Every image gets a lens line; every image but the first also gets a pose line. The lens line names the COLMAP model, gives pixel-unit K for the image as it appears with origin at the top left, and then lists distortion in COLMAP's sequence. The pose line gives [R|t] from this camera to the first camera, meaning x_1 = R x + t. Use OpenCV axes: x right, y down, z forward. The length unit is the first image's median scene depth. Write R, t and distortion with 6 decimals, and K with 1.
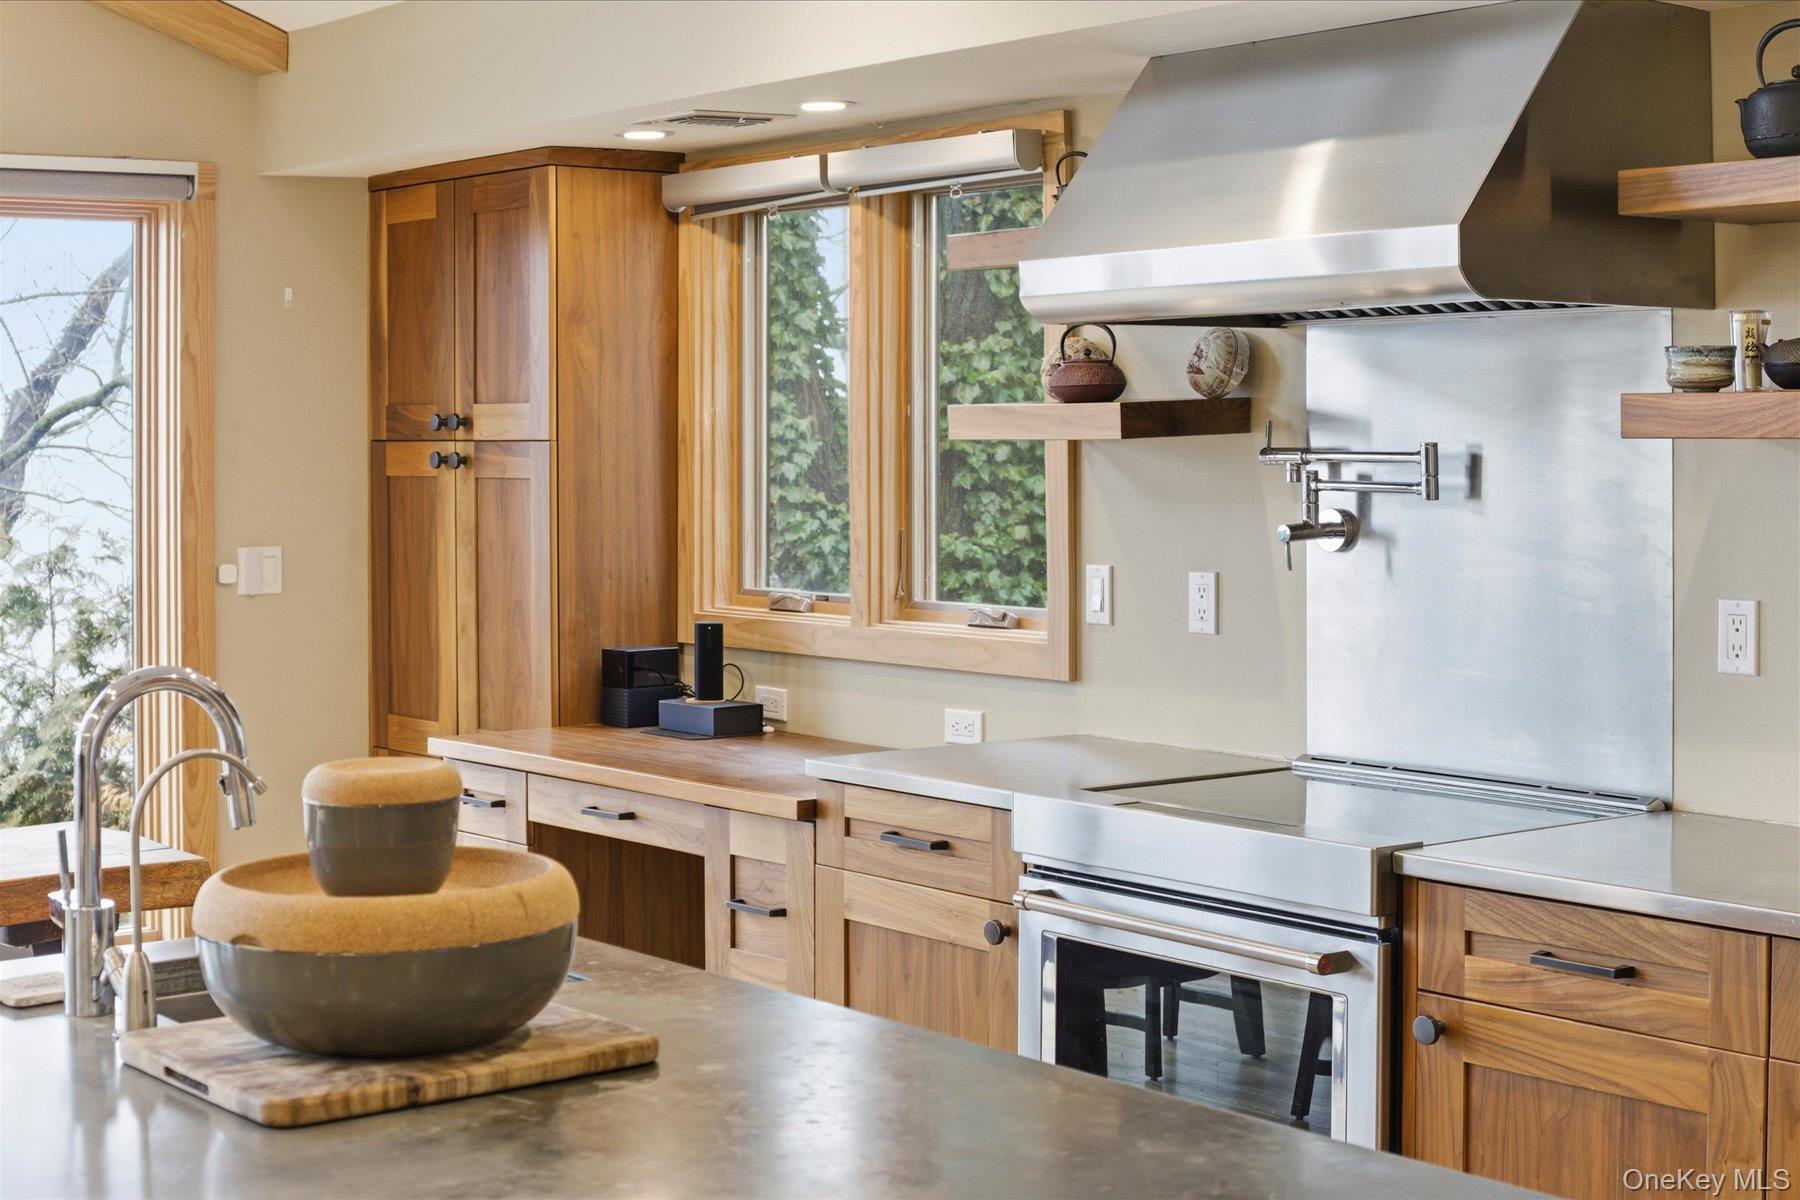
lens RADIAL K [[2722.4, 0, 906.9], [0, 2722.4, 499.2], [0, 0, 1]] dist [-0.106955, 0.000000]
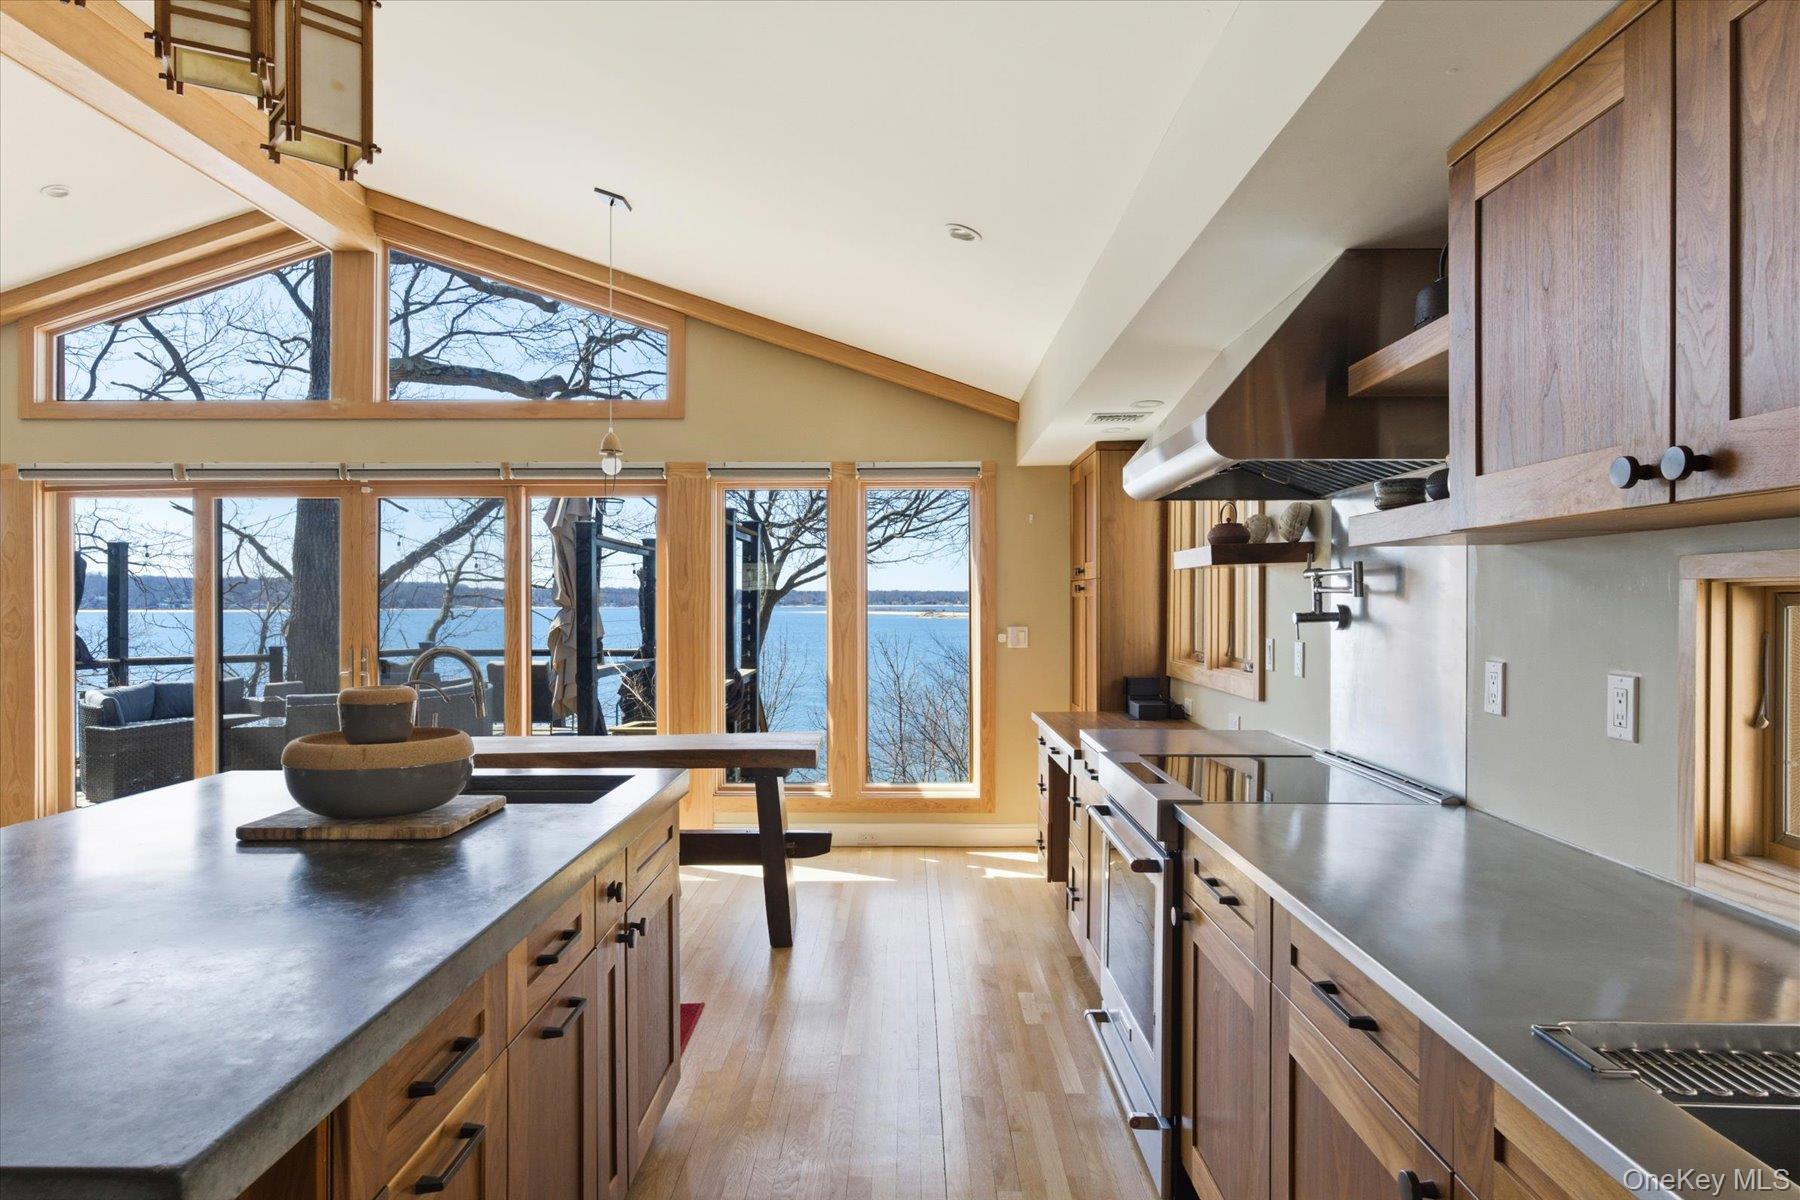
lens RADIAL K [[1067.3, 0, 908.4], [0, 1067.3, 602.1], [0, 0, 1]] dist [-0.005883, 0.013776]
pose [[0.773037, 0.005497, -0.634337, 0.298974], [-0.021150, 0.999630, -0.017113, 0.015536], [0.634008, 0.026645, 0.772868, 0.259641]]
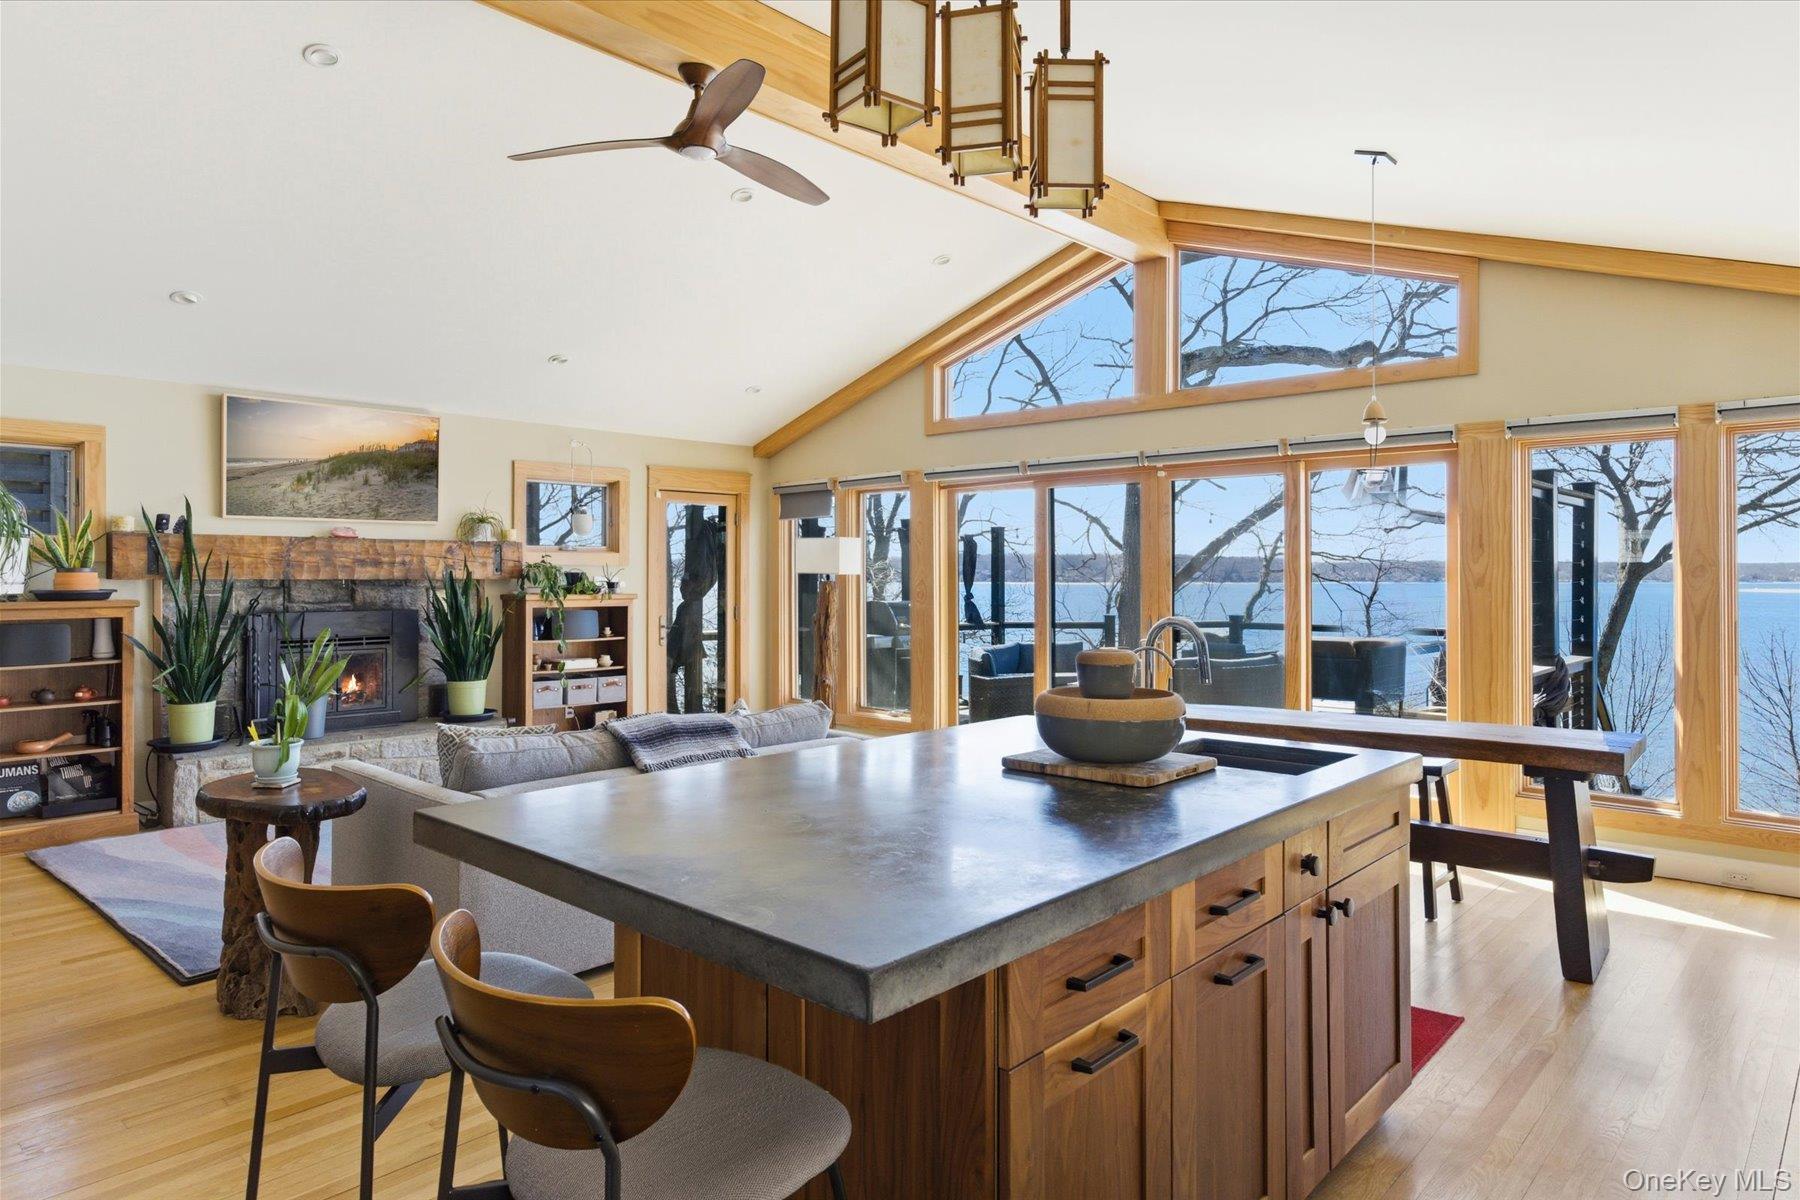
lens RADIAL K [[1092.5, 0, 908.1], [0, 1092.5, 565.4], [0, 0, 1]] dist [-0.002055, 0.008189]
pose [[0.148462, -0.003902, -0.988910, 0.344475], [-0.028381, 0.999564, -0.008205, 0.014409], [0.988511, 0.029284, 0.148287, 0.285905]]
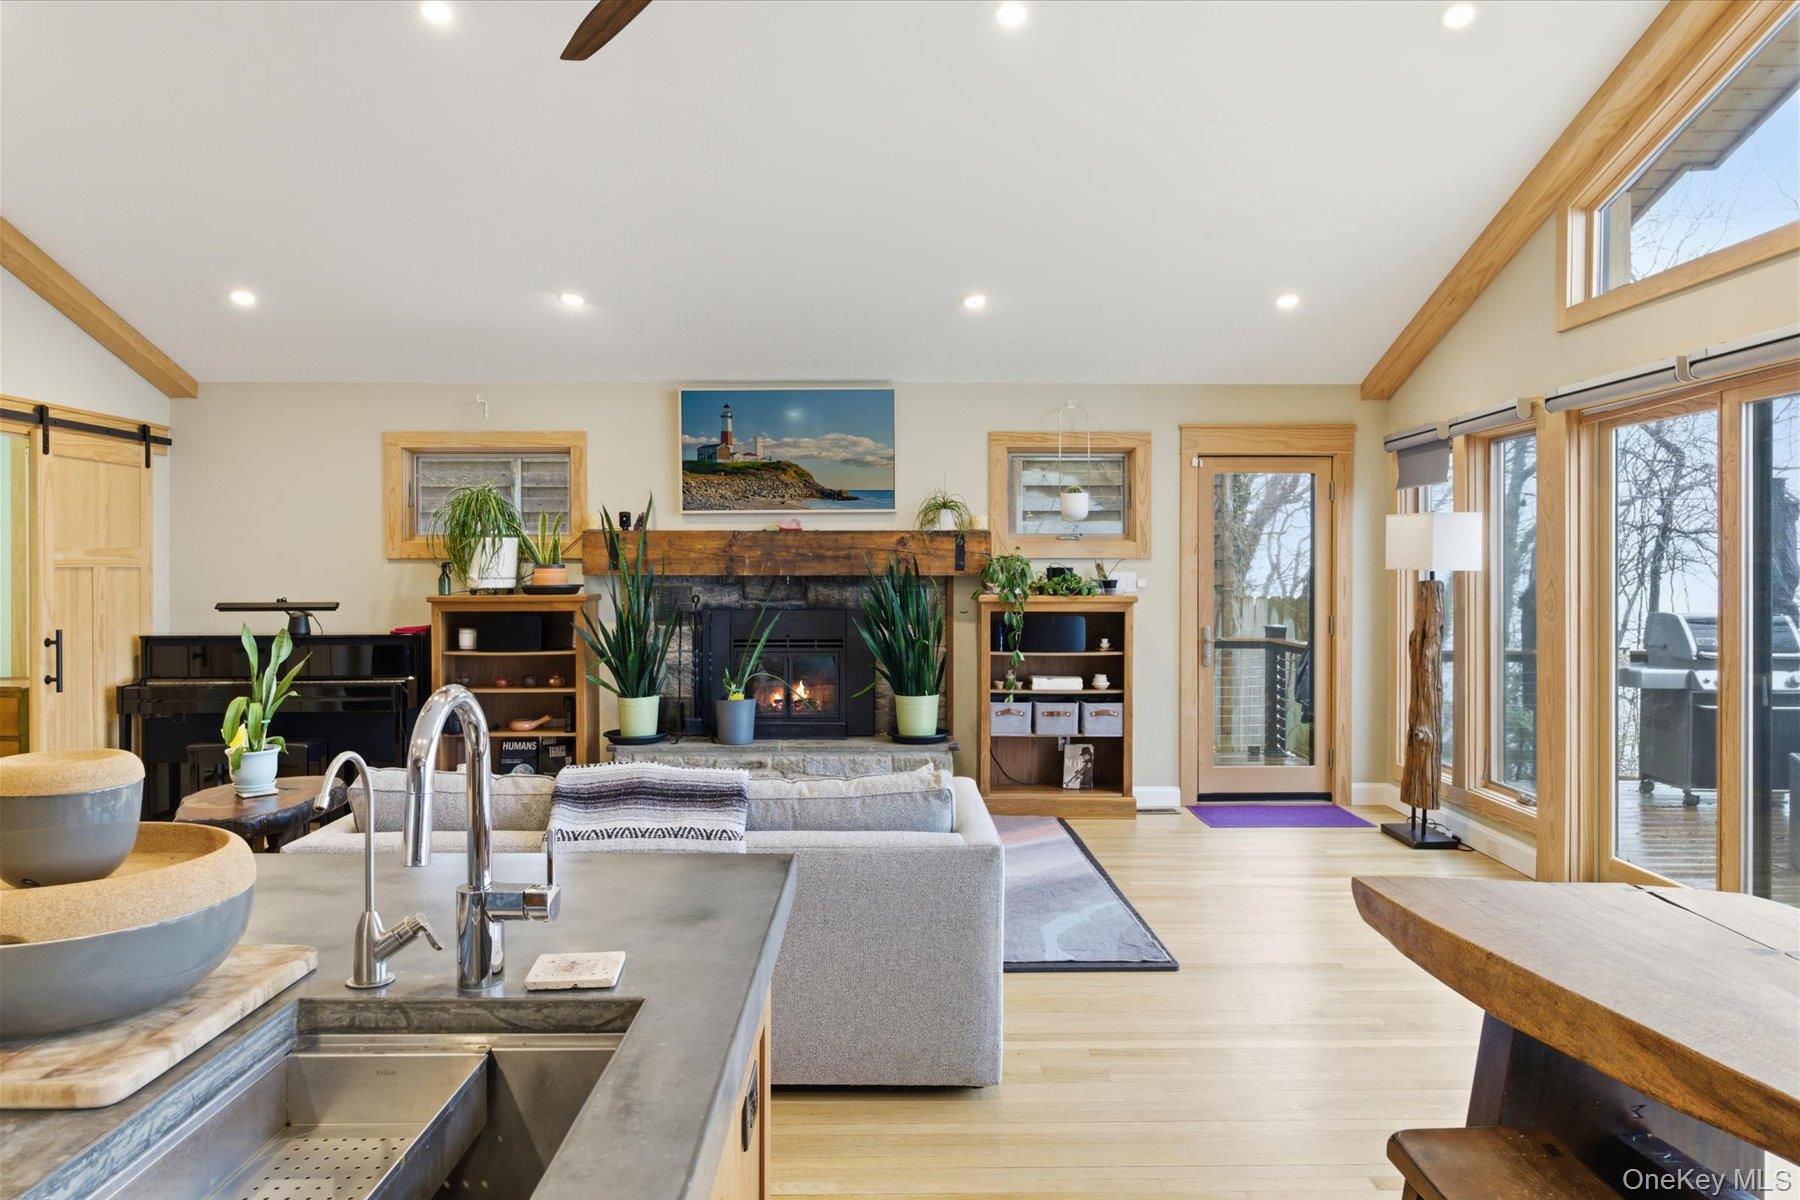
lens RADIAL K [[1213.2, 0, 903.6], [0, 1213.2, 585.7], [0, 0, 1]] dist [-0.021948, 0.003503]
pose [[-0.617785, 0.013719, -0.786227, -0.017349], [-0.019444, 0.999276, 0.032715, 0.005701], [0.786106, 0.035498, -0.617071, 0.682526]]
